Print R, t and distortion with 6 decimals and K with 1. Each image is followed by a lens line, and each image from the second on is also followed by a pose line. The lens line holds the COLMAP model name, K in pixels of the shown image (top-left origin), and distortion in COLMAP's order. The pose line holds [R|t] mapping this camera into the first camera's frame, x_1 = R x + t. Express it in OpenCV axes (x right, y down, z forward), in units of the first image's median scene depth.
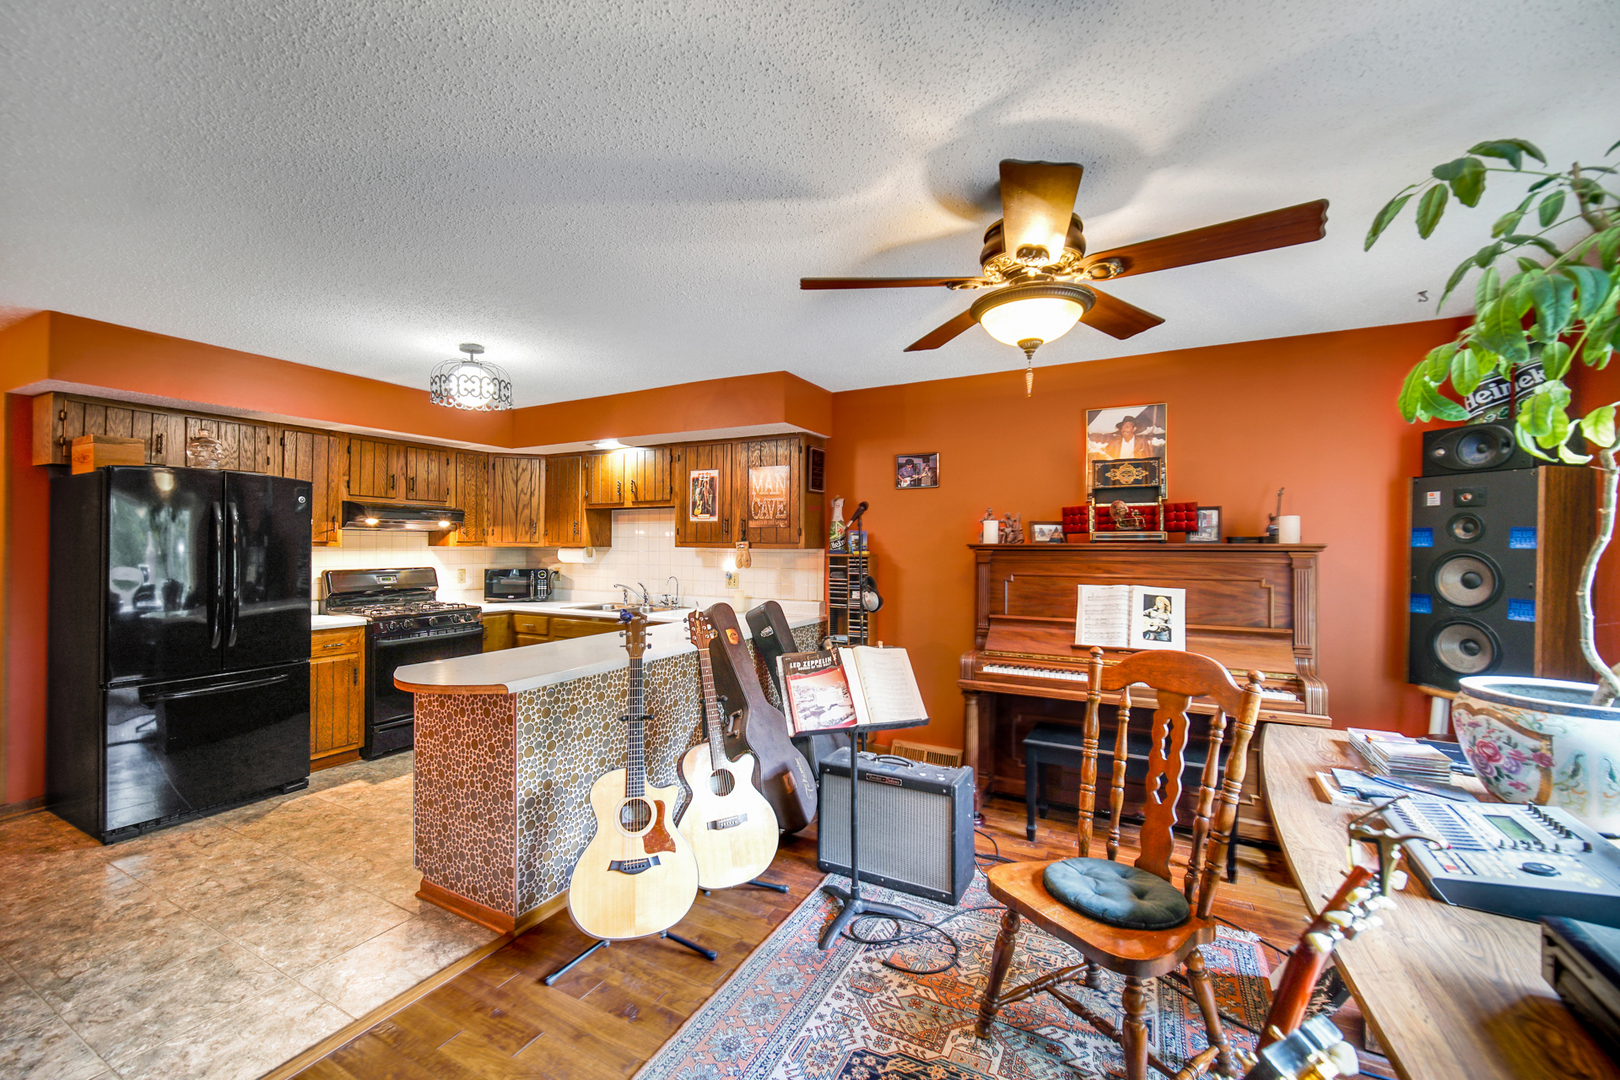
lens RADIAL K [[646.9, 0, 802.7], [0, 646.9, 538.8], [0, 0, 1]] dist [0.001072, 0.000116]
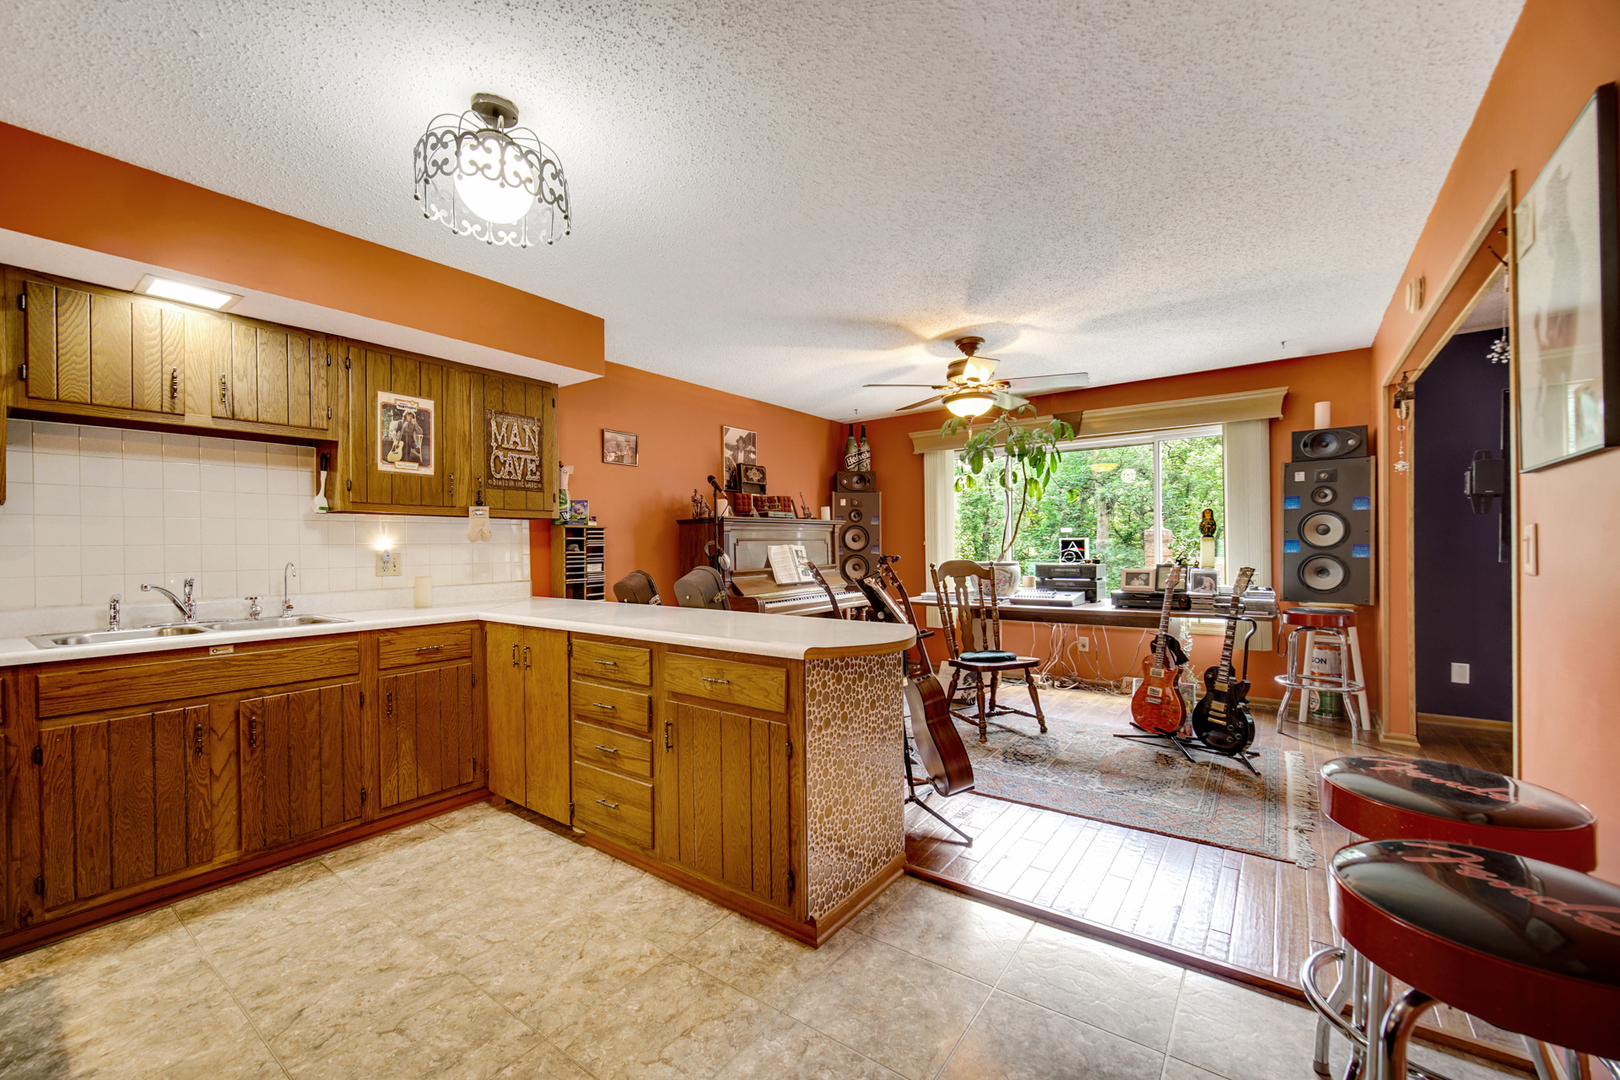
lens RADIAL K [[646.9, 0, 802.7], [0, 646.9, 538.8], [0, 0, 1]] dist [0.001072, 0.000116]
pose [[0.140117, 0.005029, 0.990122, -0.799394], [0.005190, 0.999970, -0.005813, 0.049153], [-0.990121, 0.005954, 0.140087, 0.542696]]
